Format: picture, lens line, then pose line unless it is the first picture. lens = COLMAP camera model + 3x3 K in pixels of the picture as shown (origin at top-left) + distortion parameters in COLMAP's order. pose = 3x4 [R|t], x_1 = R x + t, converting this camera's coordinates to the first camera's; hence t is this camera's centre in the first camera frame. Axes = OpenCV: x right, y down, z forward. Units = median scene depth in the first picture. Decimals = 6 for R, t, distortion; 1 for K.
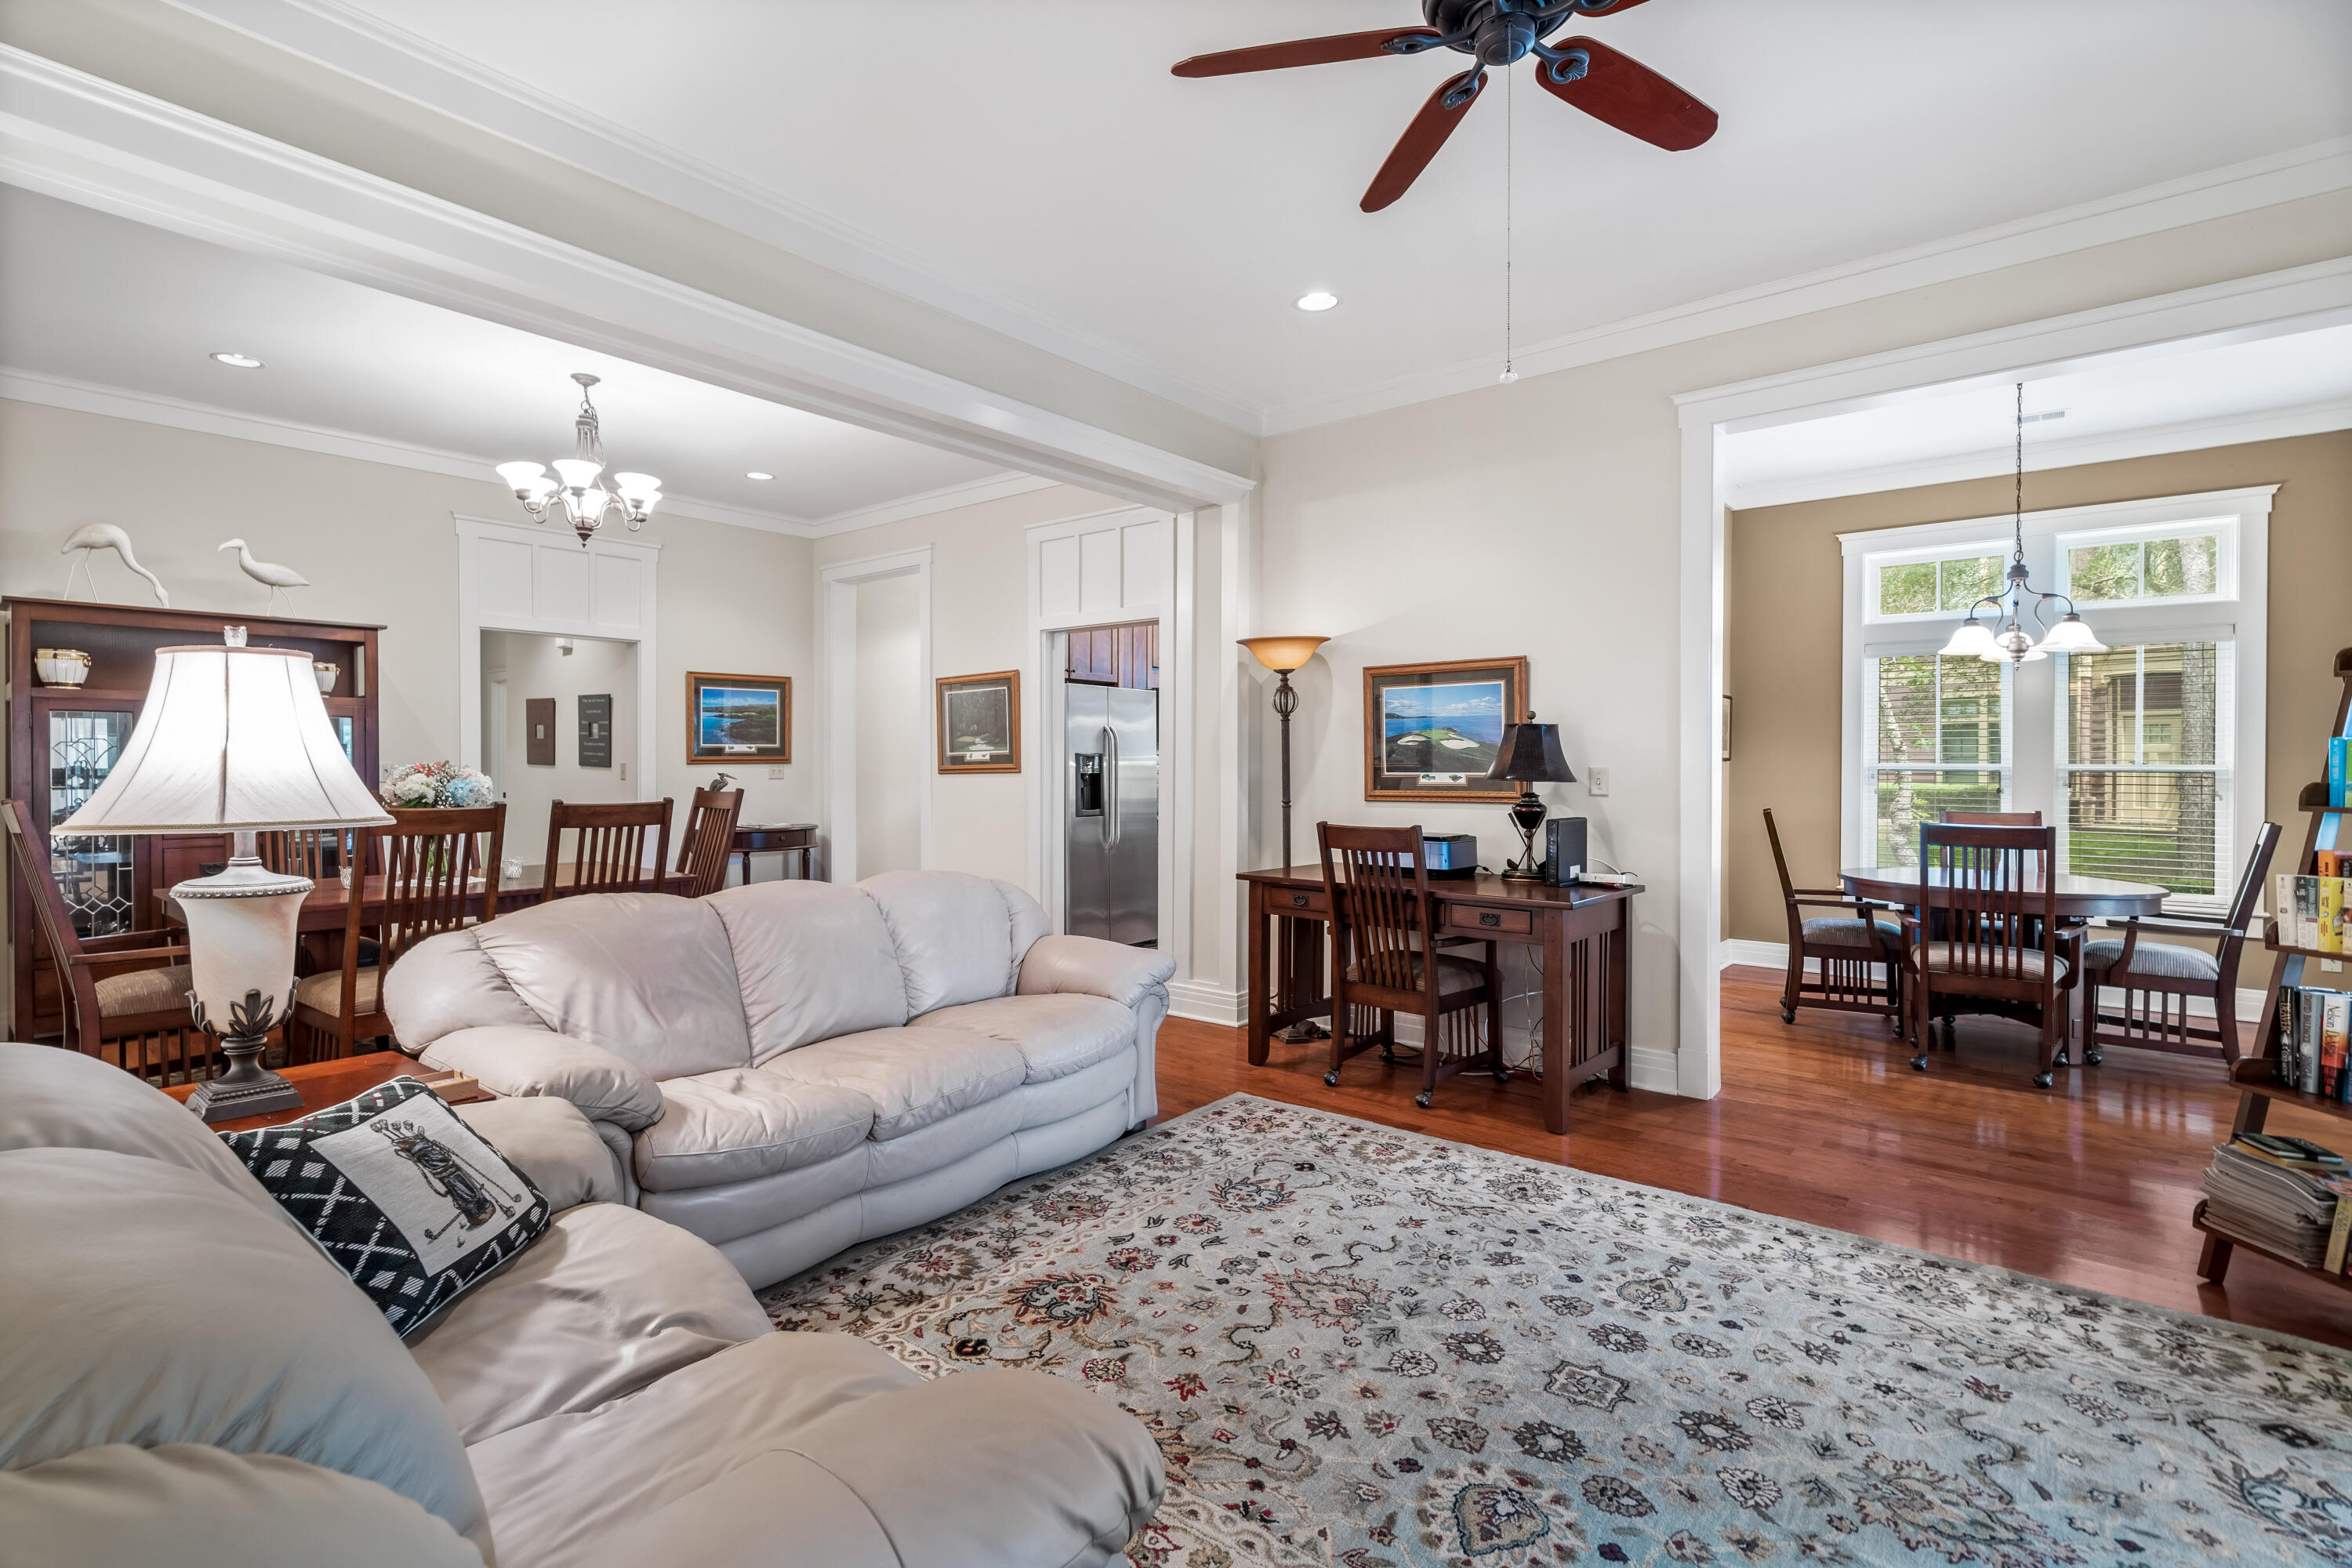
lens RADIAL K [[1099.6, 0, 1123.8], [0, 1099.6, 772.1], [0, 0, 1]] dist [-0.001365, 0.000842]
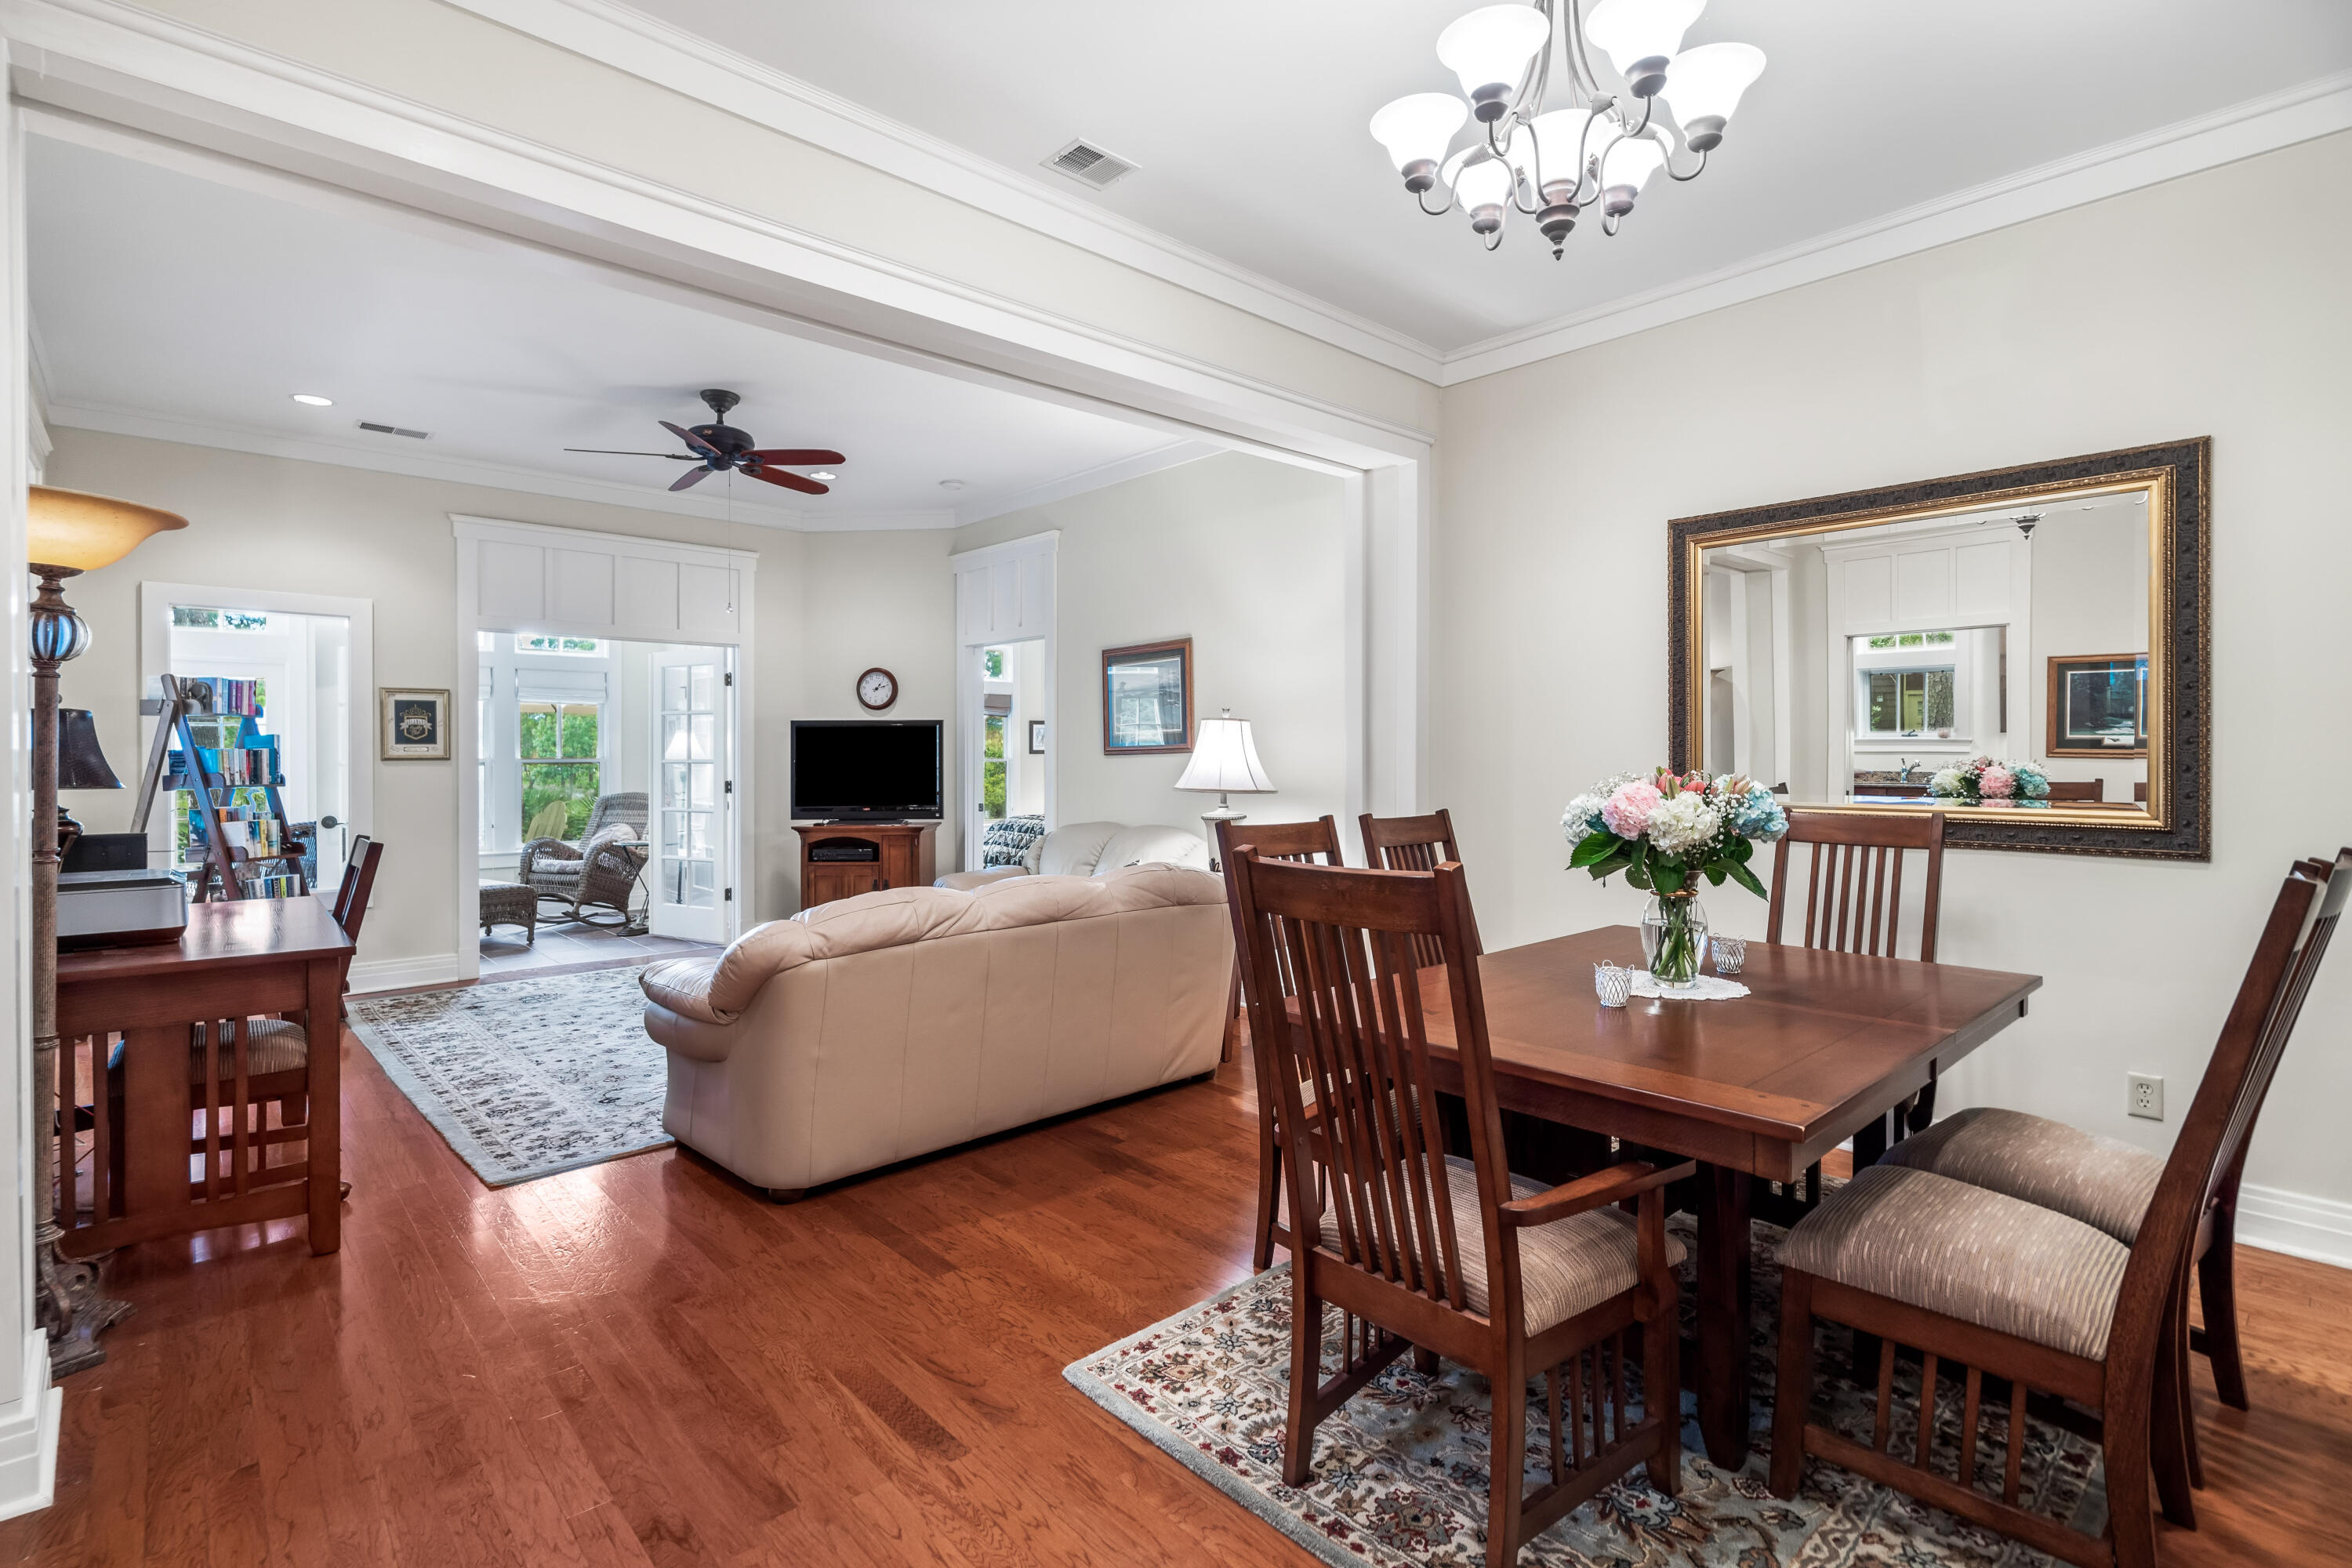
lens RADIAL K [[1096.0, 0, 1107.3], [0, 1096.0, 763.8], [0, 0, 1]] dist [-0.005449, 0.000775]
pose [[-0.988695, -0.002367, 0.149925, -0.637427], [-0.000770, 0.999942, 0.010711, -0.026203], [-0.149941, 0.010474, -0.988639, 2.416177]]
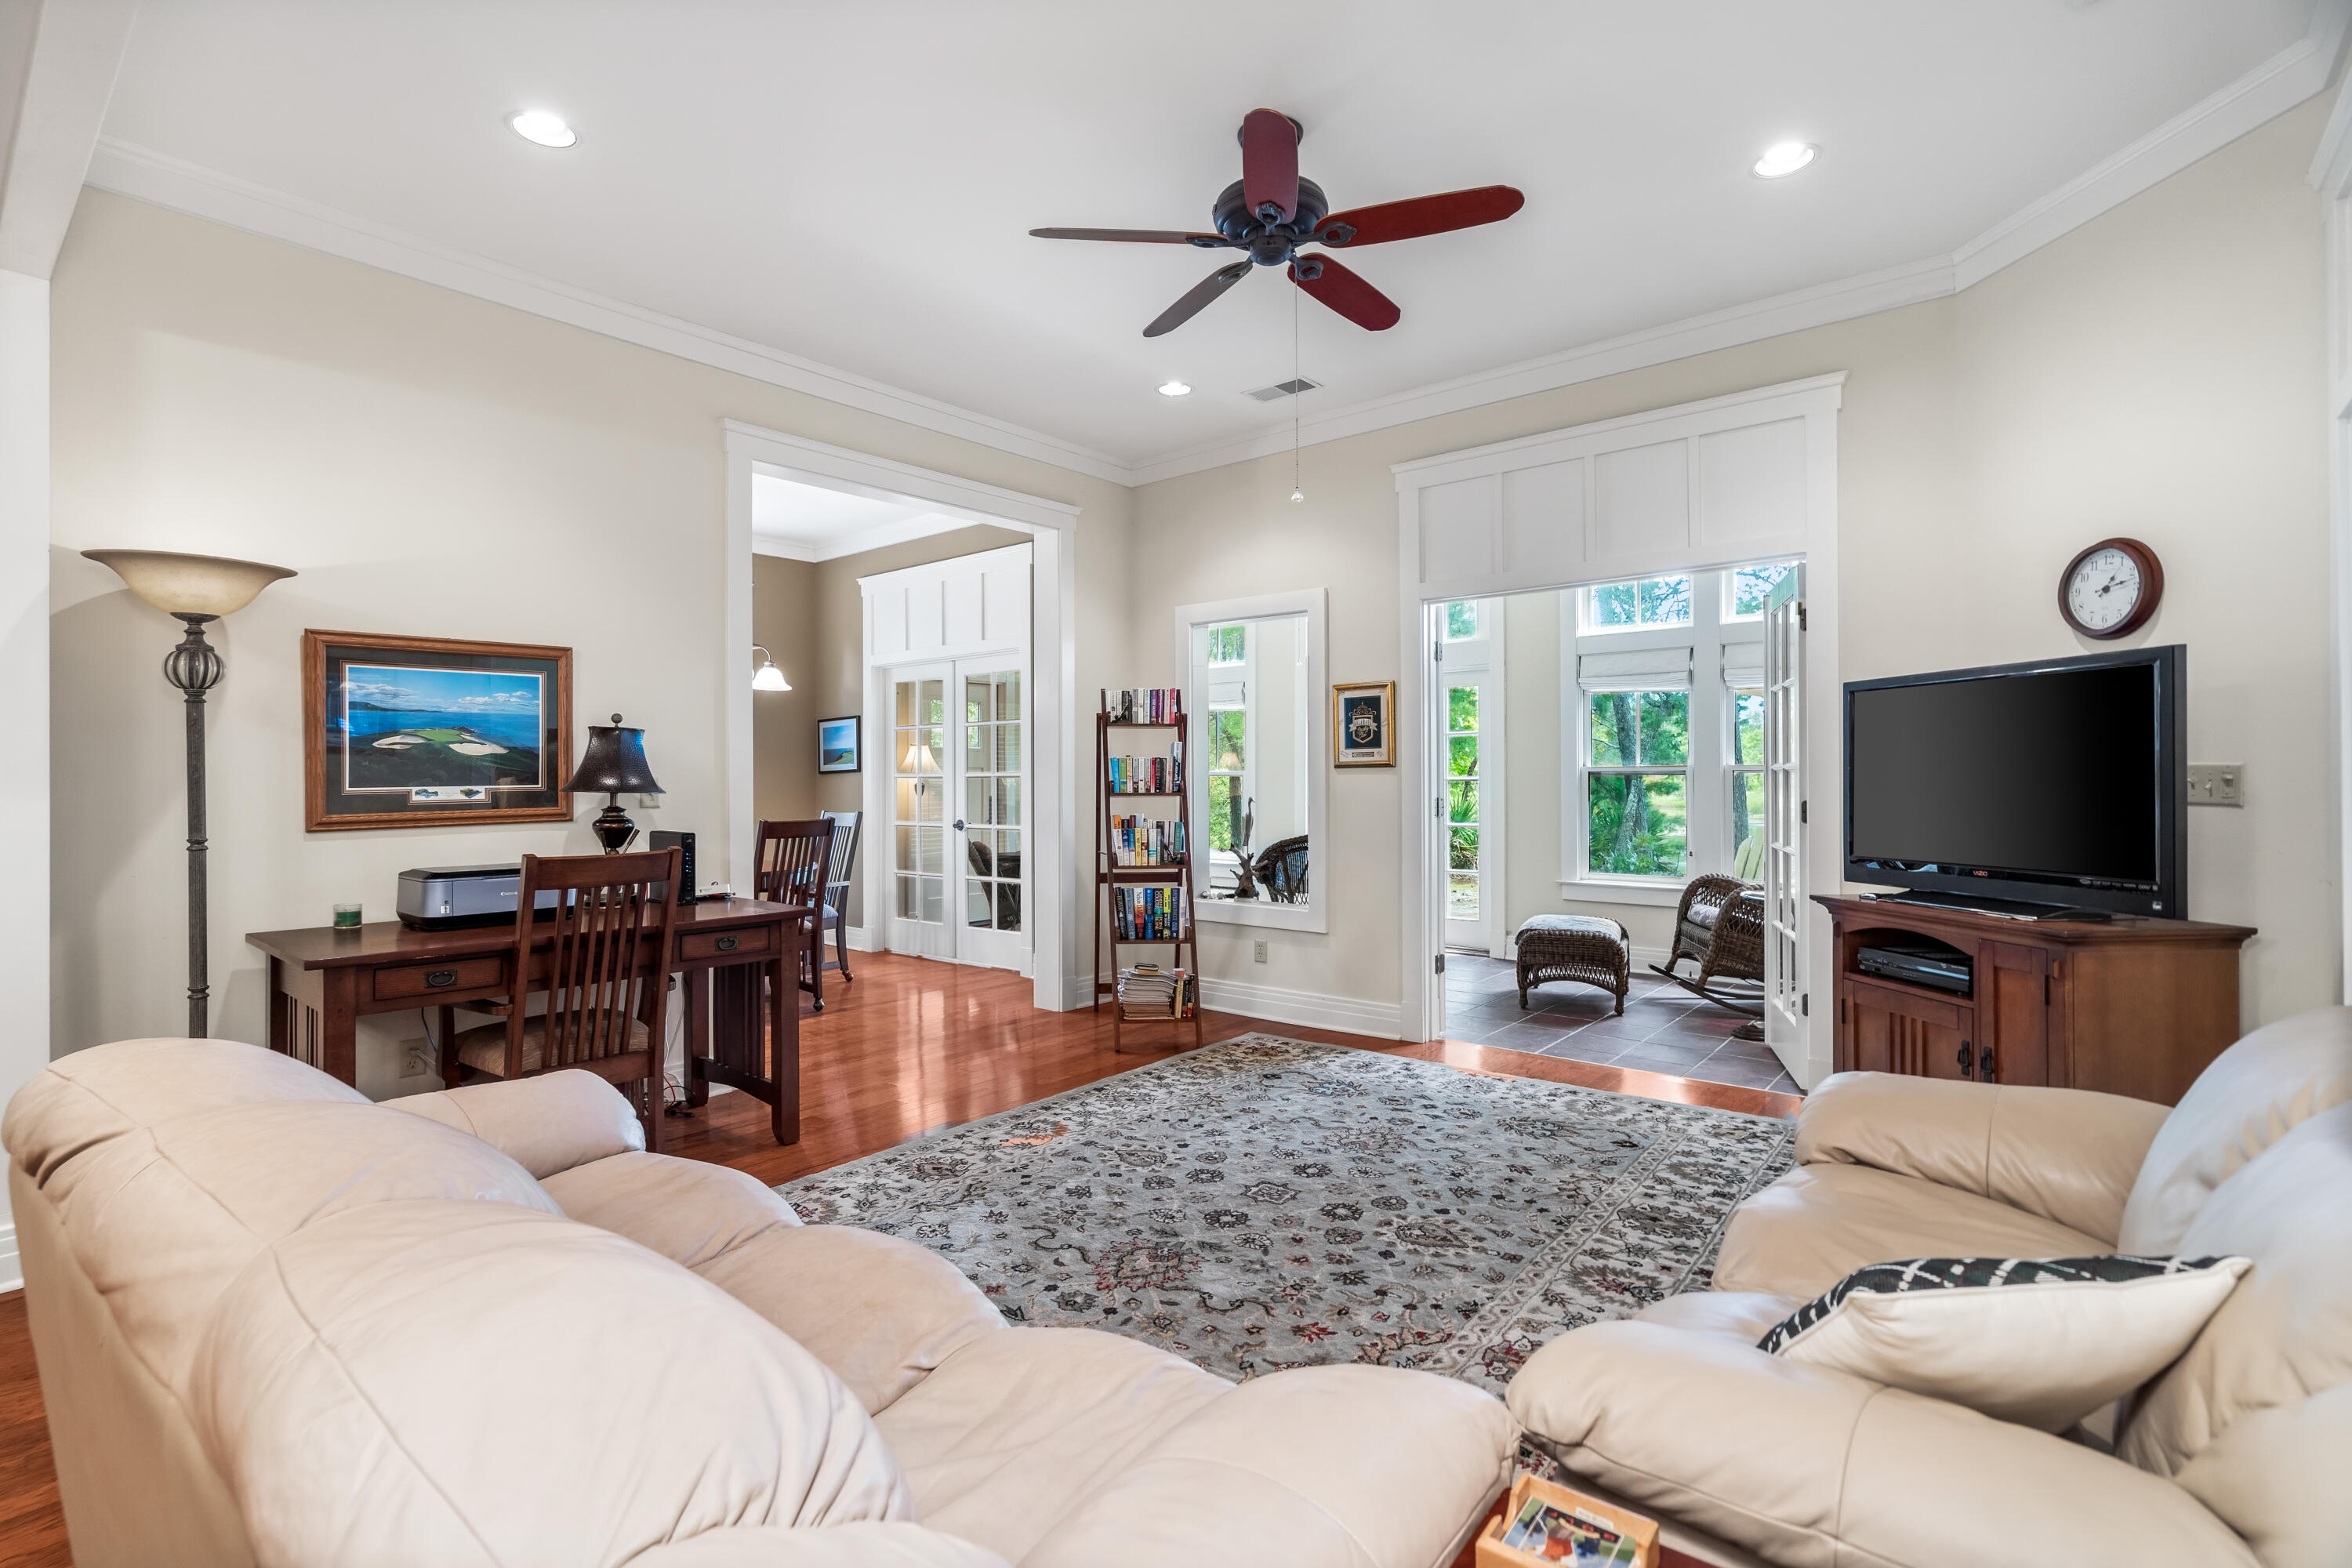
lens RADIAL K [[1078.1, 0, 1181.3], [0, 1078.1, 773.8], [0, 0, 1]] dist [-0.001819, 0.000262]
pose [[-0.022957, -0.000393, 0.999736, -0.757462], [0.012402, 0.999923, 0.000678, -0.003787], [-0.999660, 0.012414, -0.022951, 0.851875]]
